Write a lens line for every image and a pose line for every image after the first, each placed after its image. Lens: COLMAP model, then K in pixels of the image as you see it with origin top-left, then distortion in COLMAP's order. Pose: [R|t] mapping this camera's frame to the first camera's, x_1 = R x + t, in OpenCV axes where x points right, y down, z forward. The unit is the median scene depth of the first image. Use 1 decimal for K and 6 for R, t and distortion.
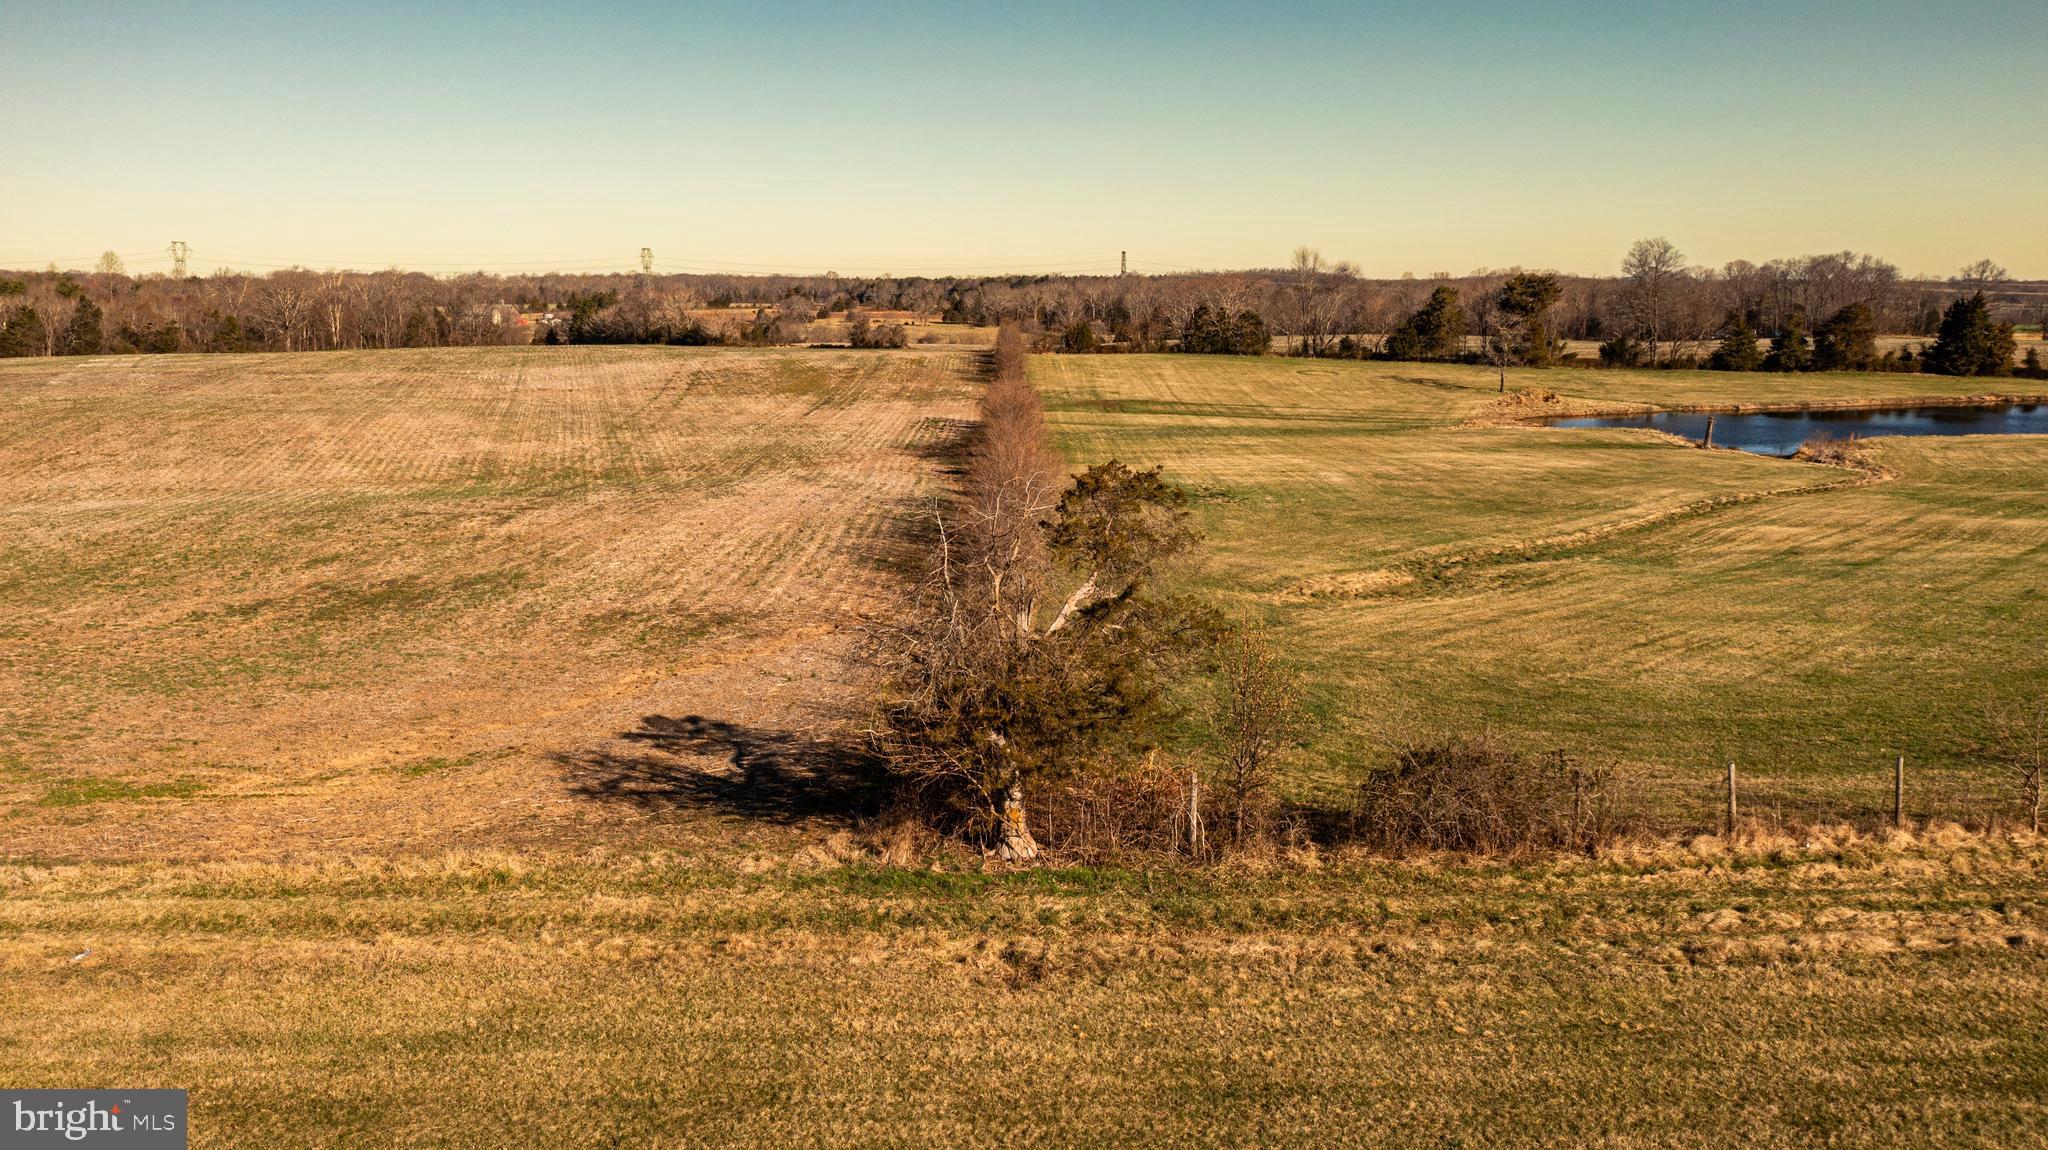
lens RADIAL K [[1614.8, 0, 1031.5], [0, 1614.8, 563.1], [0, 0, 1]] dist [-0.006770, -0.007732]
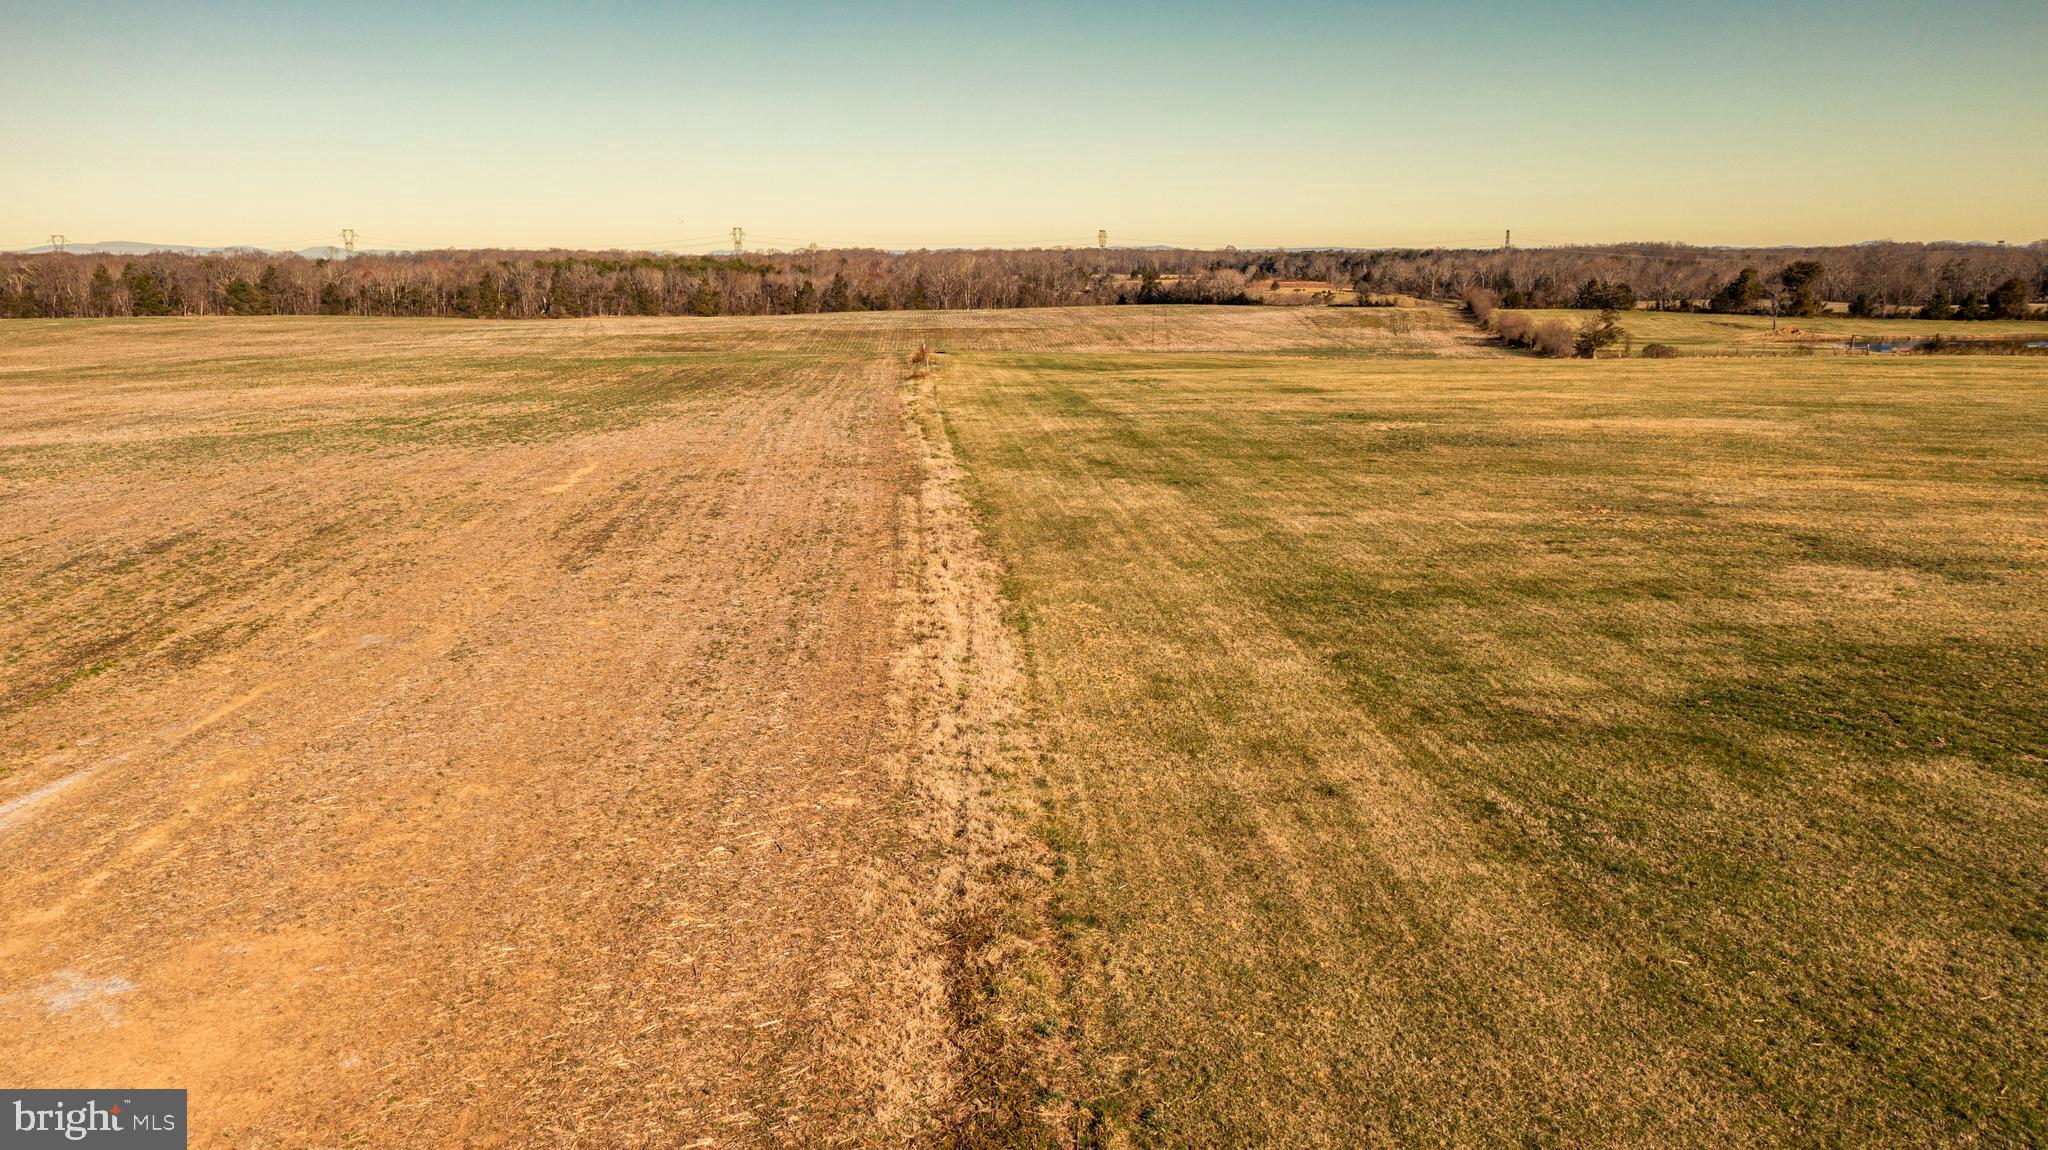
lens RADIAL K [[1614.8, 0, 1018.8], [0, 1614.8, 578.4], [0, 0, 1]] dist [-0.006770, -0.007732]
pose [[0.976736, 0.036101, -0.211387, -0.082634], [-0.030108, 0.999050, 0.031503, 0.084814], [0.212323, -0.024405, 0.976895, -0.568116]]
